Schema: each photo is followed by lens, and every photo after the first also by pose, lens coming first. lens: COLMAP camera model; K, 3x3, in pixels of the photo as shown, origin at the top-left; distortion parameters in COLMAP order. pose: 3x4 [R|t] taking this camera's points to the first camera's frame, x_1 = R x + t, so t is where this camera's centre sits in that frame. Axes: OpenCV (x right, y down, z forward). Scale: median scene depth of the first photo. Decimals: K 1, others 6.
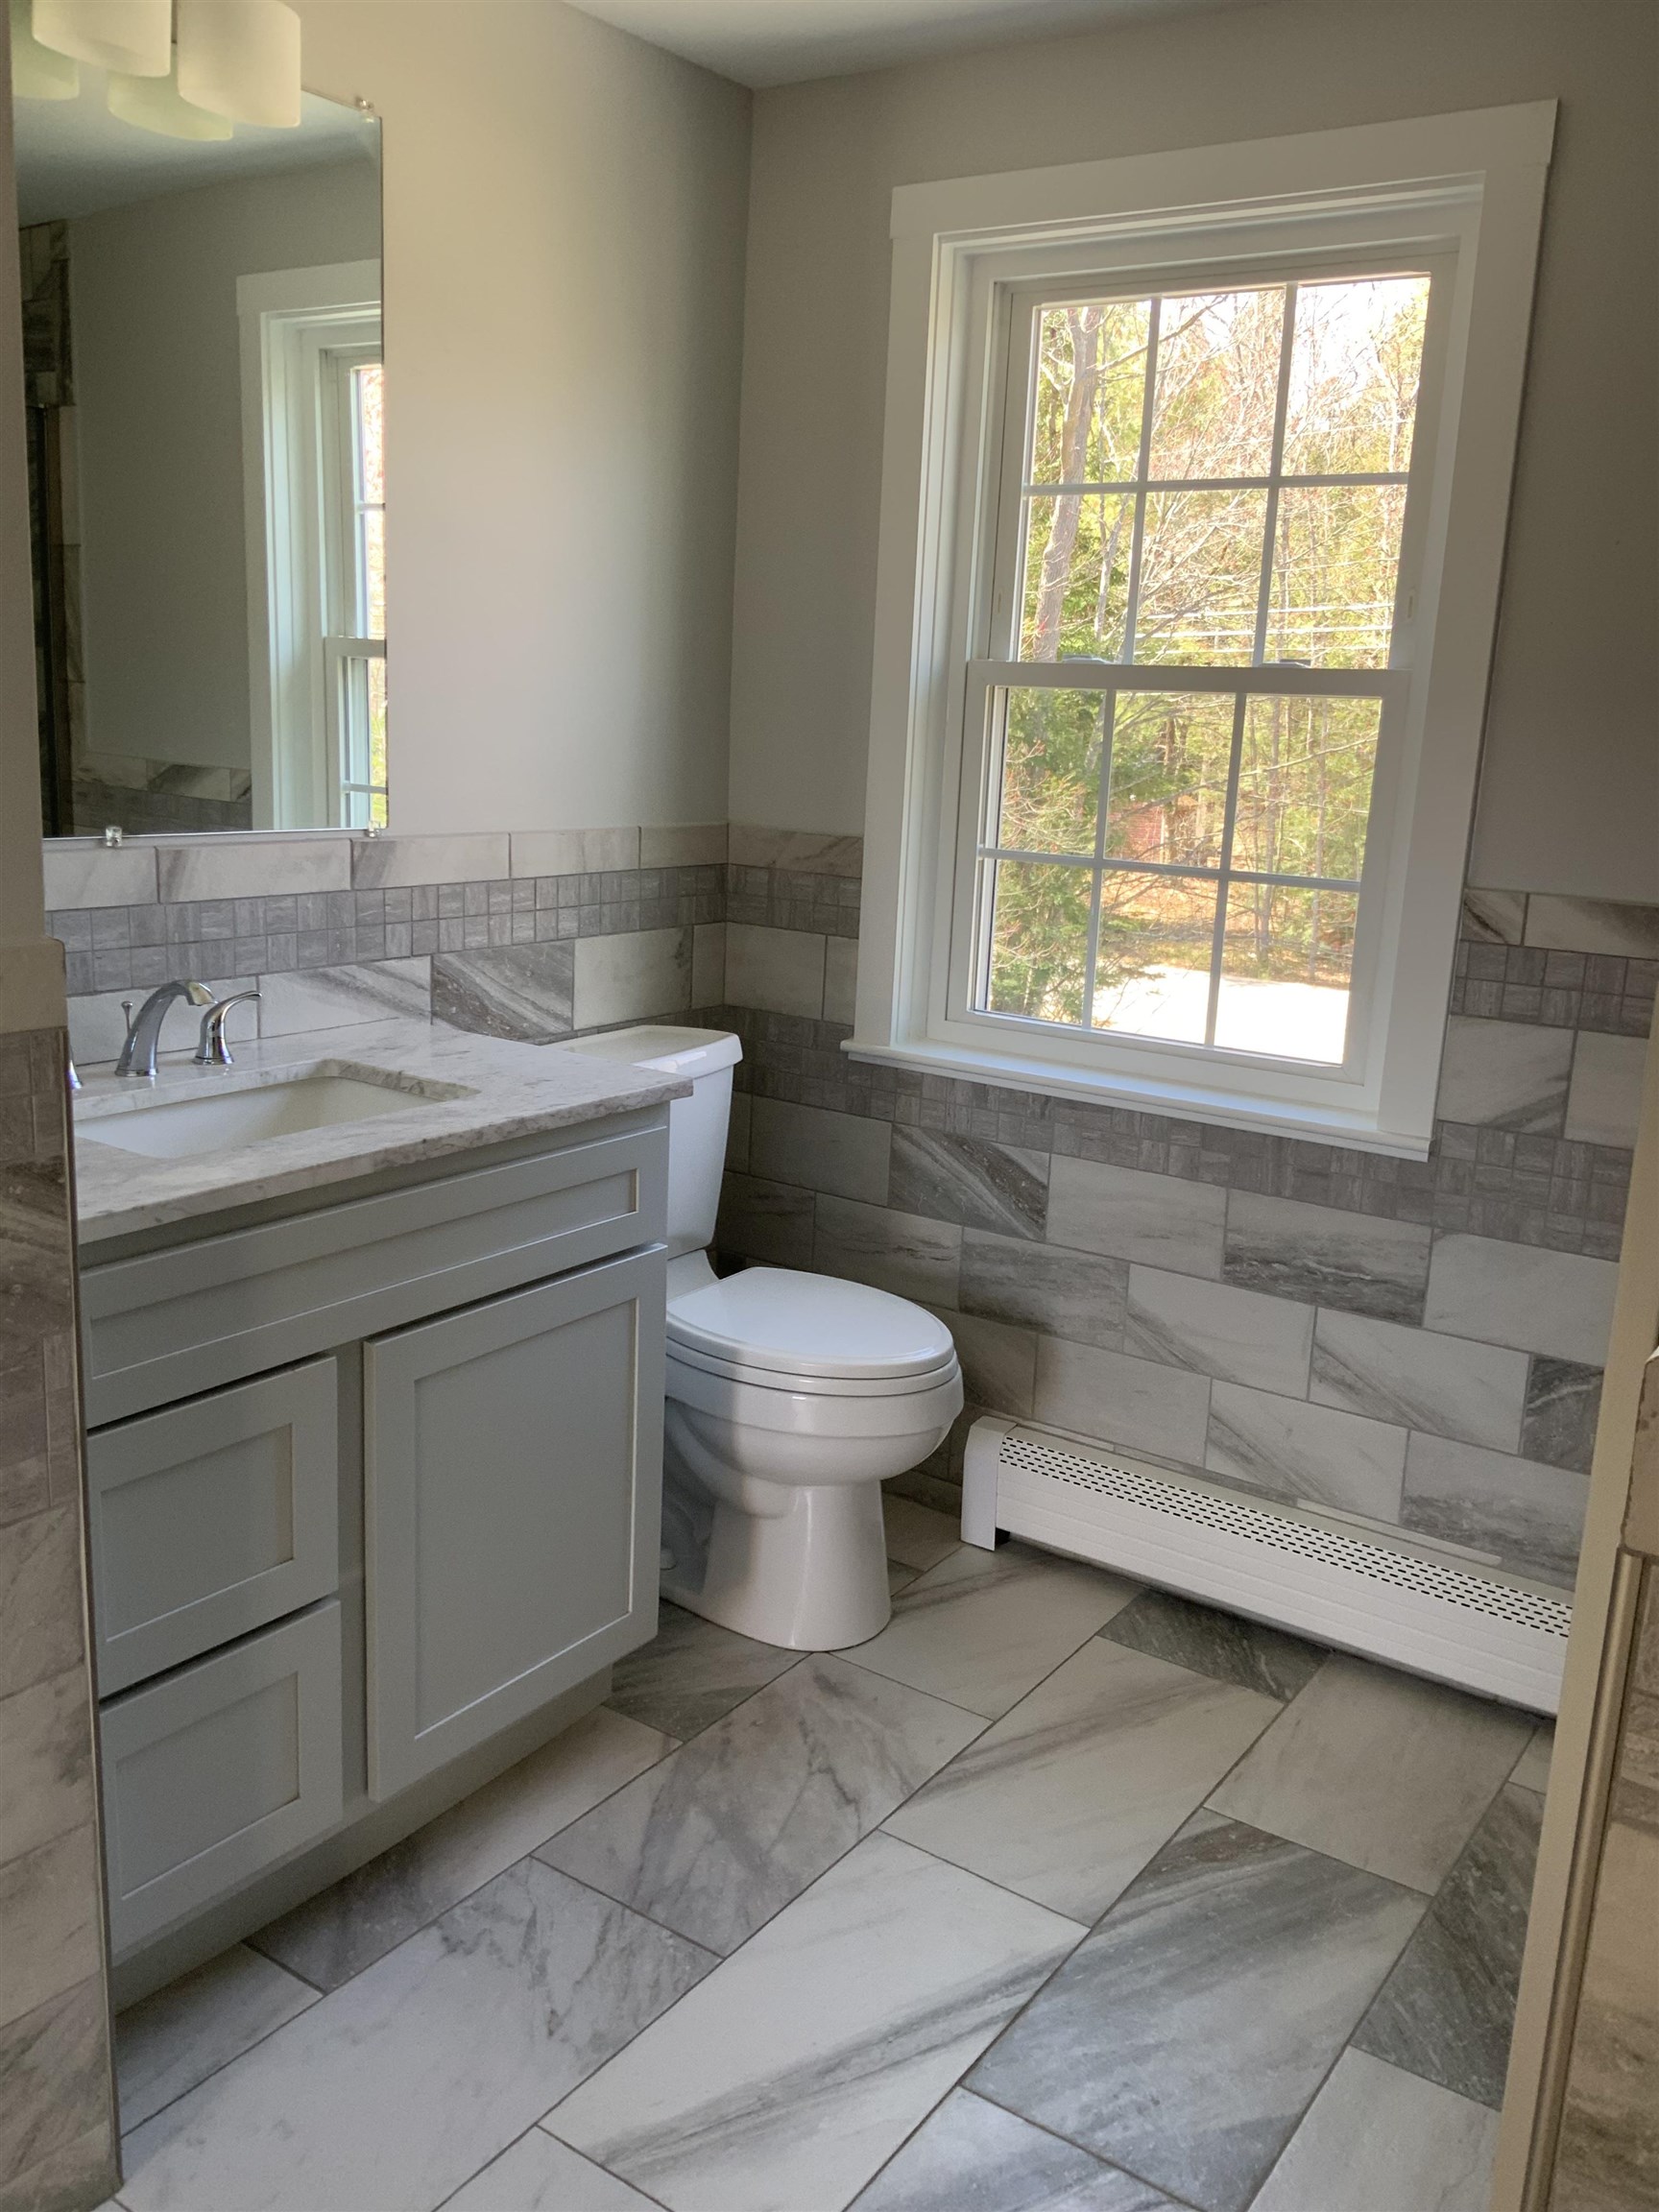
lens RADIAL K [[1858.7, 0, 829.3], [0, 1858.7, 1061.5], [0, 0, 1]] dist [0.101121, -0.232156]
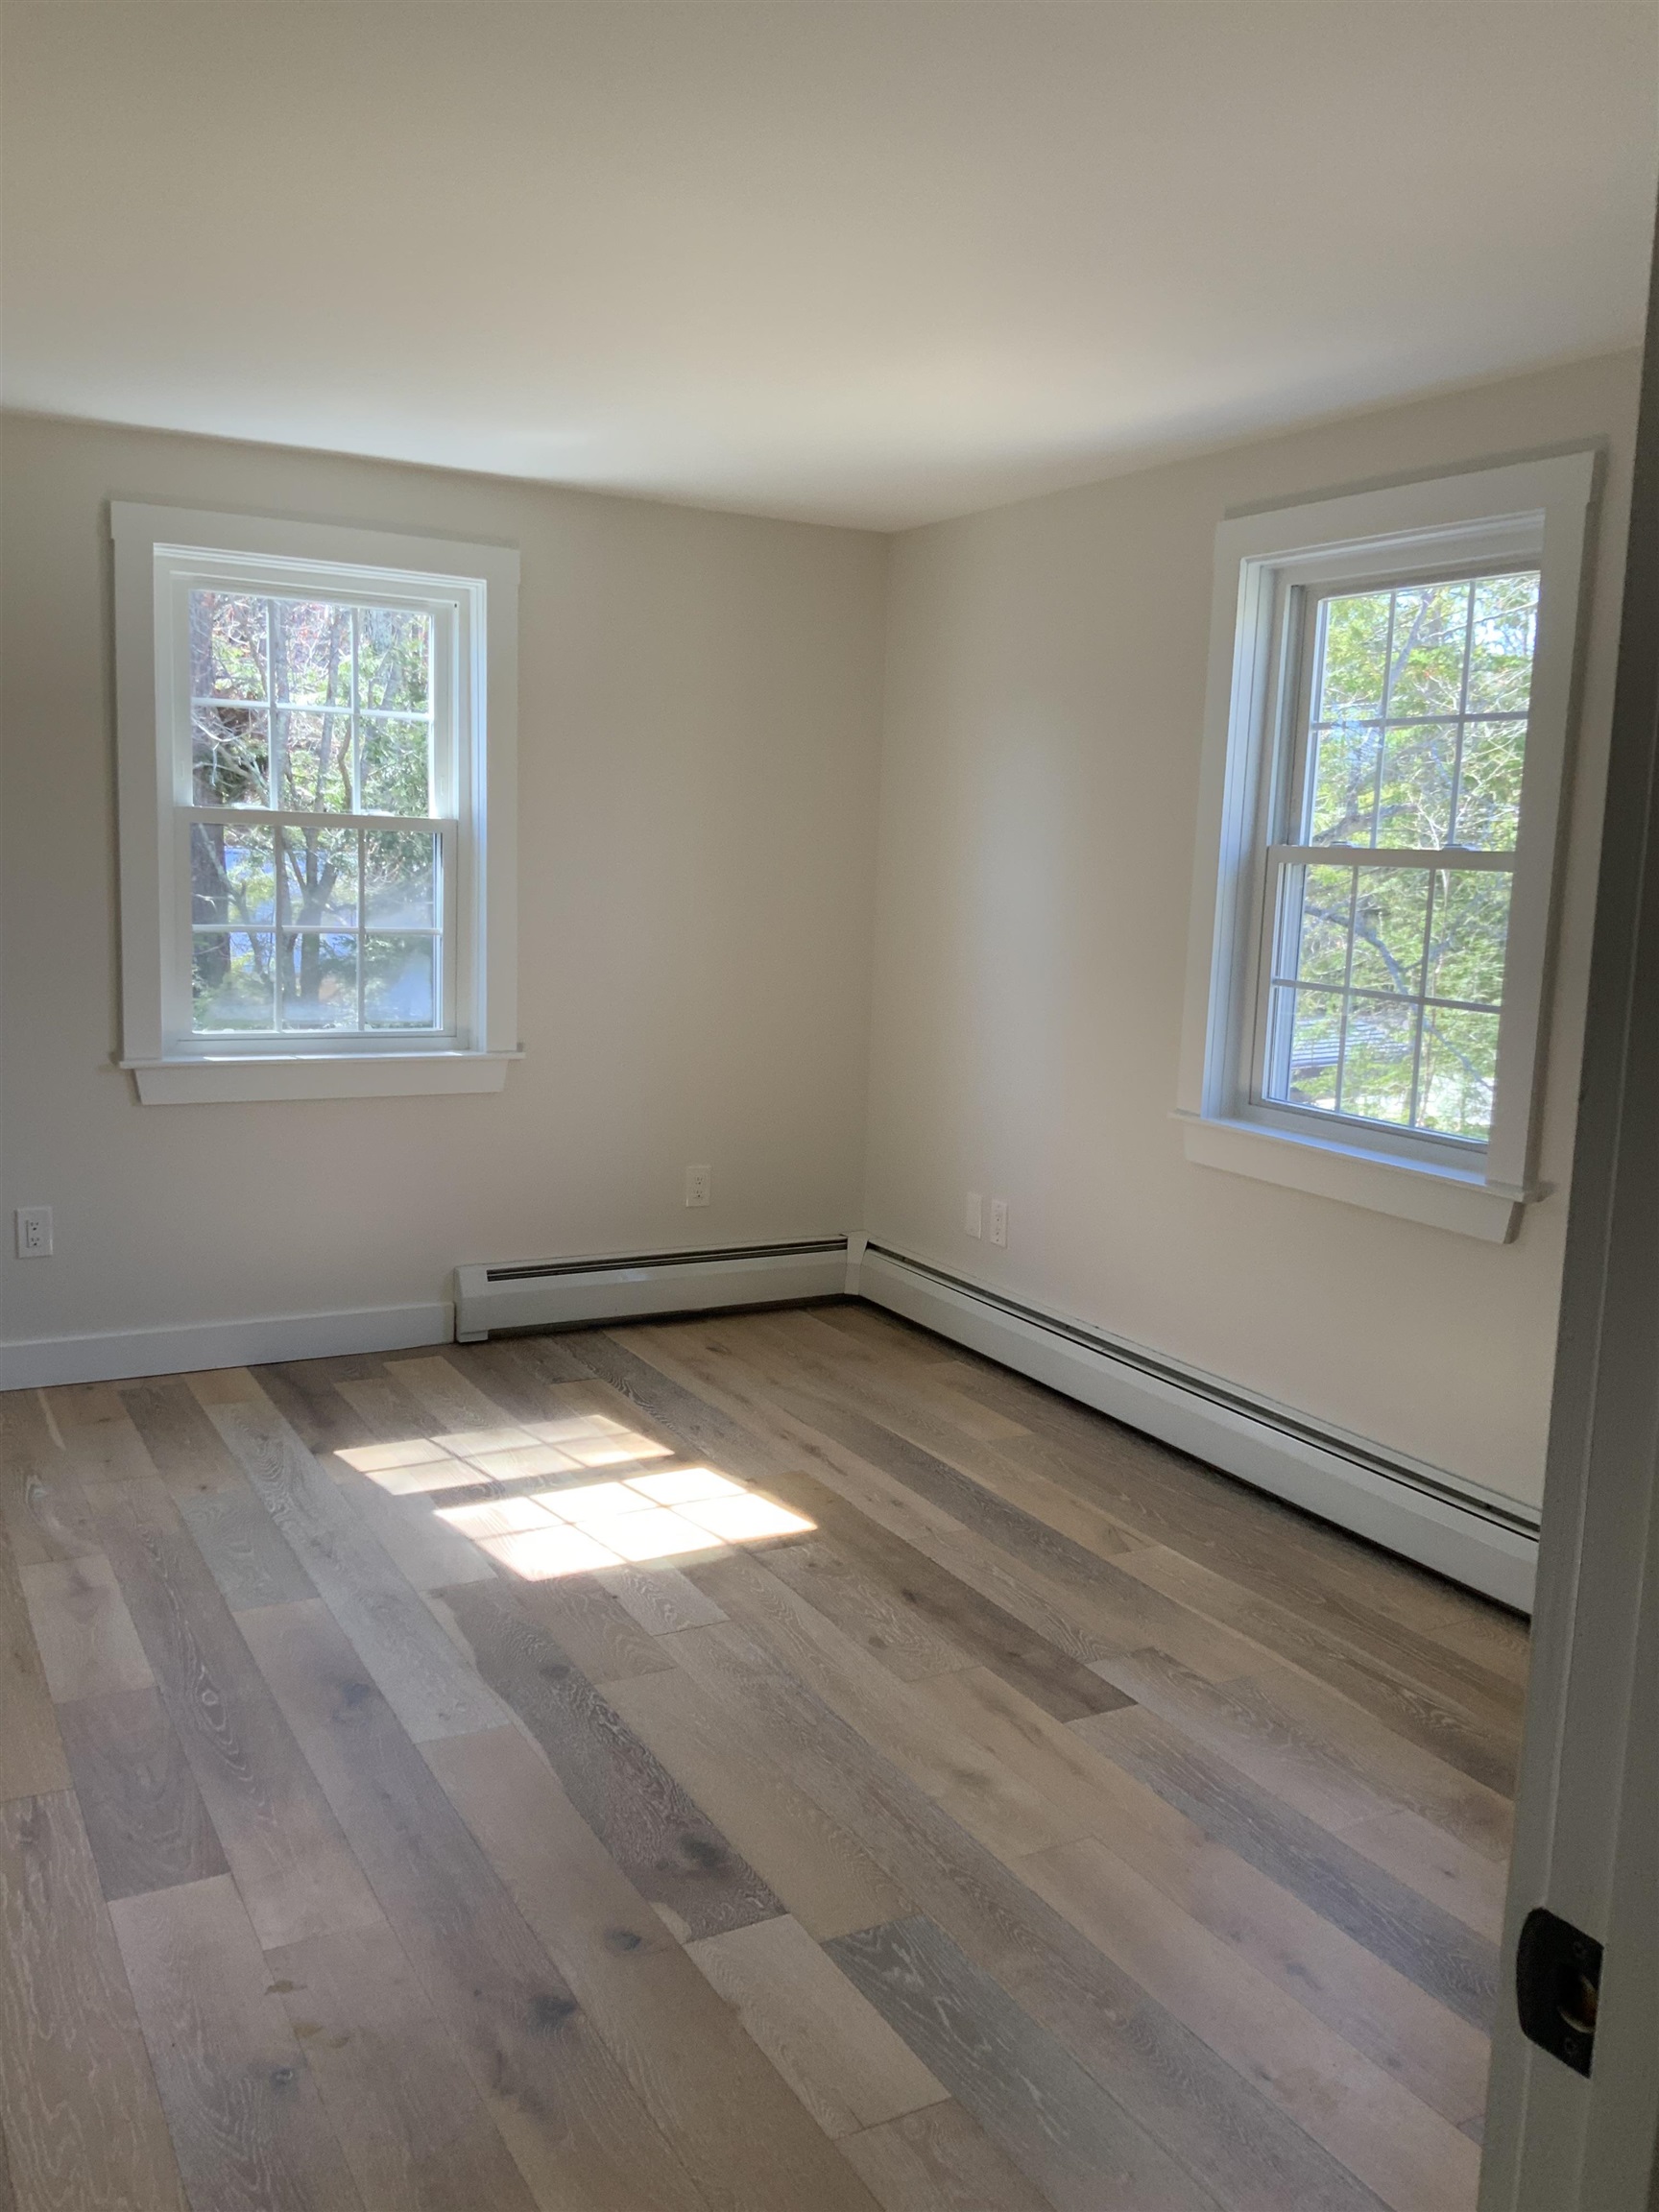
lens RADIAL K [[1817.6, 0, 829.5], [0, 1817.6, 1106.0], [0, 0, 1]] dist [0.123512, -0.261087]
pose [[0.899402, 0.069003, -0.431643, 0.408085], [-0.105070, 0.992638, -0.060247, 0.100963], [0.424308, 0.099539, 0.900031, -0.373854]]
